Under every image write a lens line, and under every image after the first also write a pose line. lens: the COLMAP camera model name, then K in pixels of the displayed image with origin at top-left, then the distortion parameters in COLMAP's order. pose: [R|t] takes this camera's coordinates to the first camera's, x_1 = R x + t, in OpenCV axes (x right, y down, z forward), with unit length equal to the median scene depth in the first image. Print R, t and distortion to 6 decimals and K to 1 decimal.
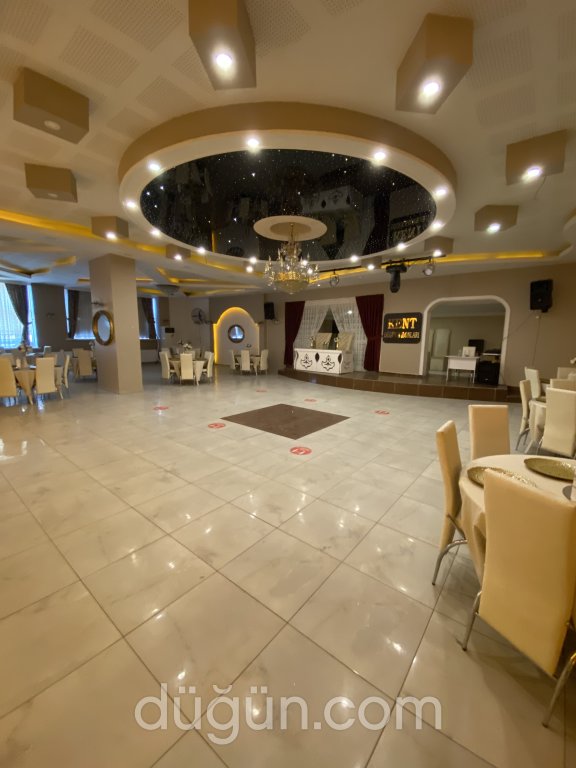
lens RADIAL K [[307.6, 0, 291.1], [0, 307.6, 385.7], [0, 0, 1]] dist [0.008675, -0.016182]
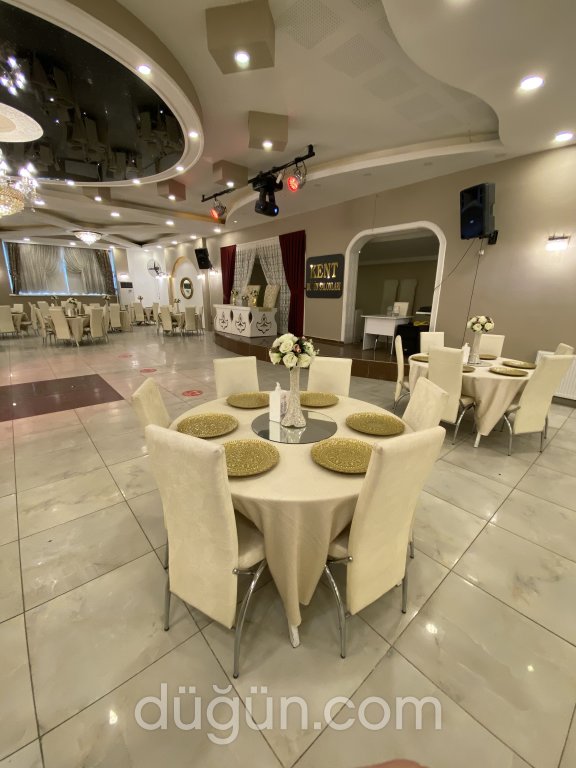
lens RADIAL K [[307.6, 0, 291.1], [0, 307.6, 385.7], [0, 0, 1]] dist [0.008675, -0.016182]
pose [[0.983218, 0.049475, -0.175598, 0.451796], [-0.026624, 0.991133, 0.130180, -0.021610], [0.180481, -0.123321, 0.975817, 0.237654]]
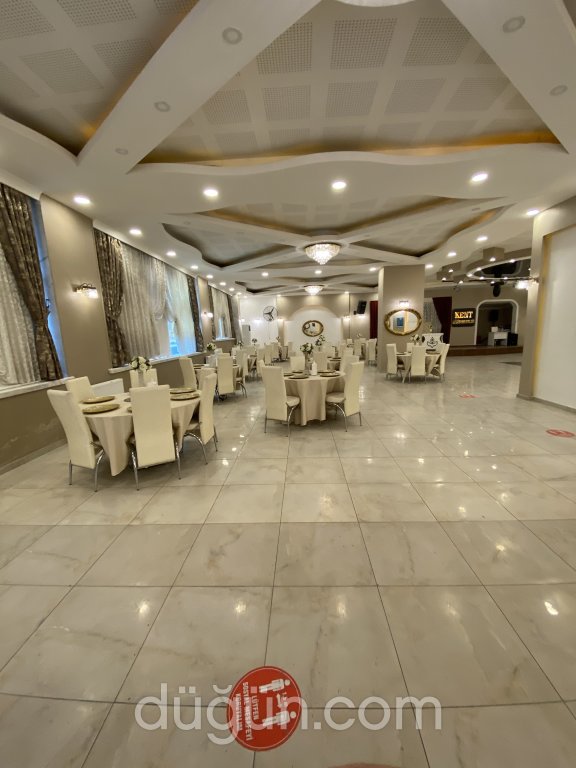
lens RADIAL K [[307.6, 0, 291.1], [0, 307.6, 385.7], [0, 0, 1]] dist [0.008675, -0.016182]
pose [[0.804096, -0.150536, 0.575125, -1.457206], [0.149116, 0.987555, 0.050004, -0.049962], [-0.575495, 0.045552, 0.816536, 0.220554]]
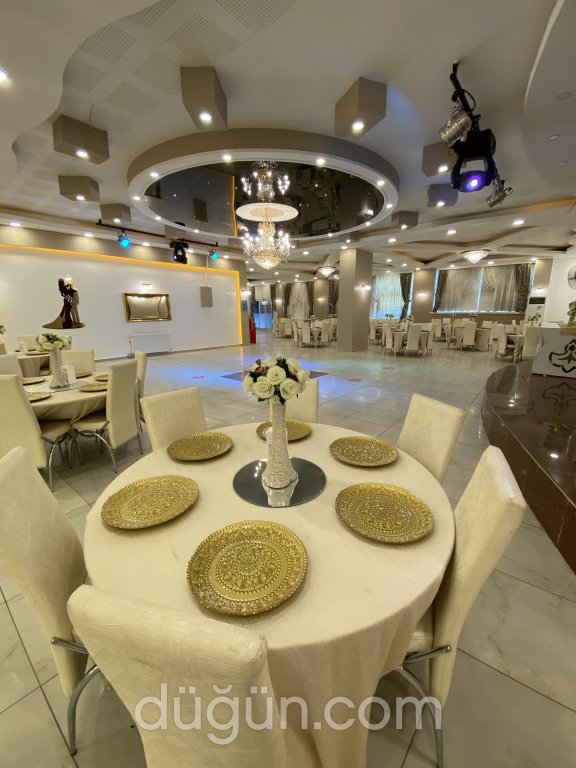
lens RADIAL K [[307.6, 0, 291.1], [0, 307.6, 385.7], [0, 0, 1]] dist [0.008675, -0.016182]
pose [[-0.021332, 0.216013, -0.976157, 0.732196], [-0.147953, 0.964947, 0.216766, -0.076051], [0.988764, 0.149049, 0.011376, 0.654462]]
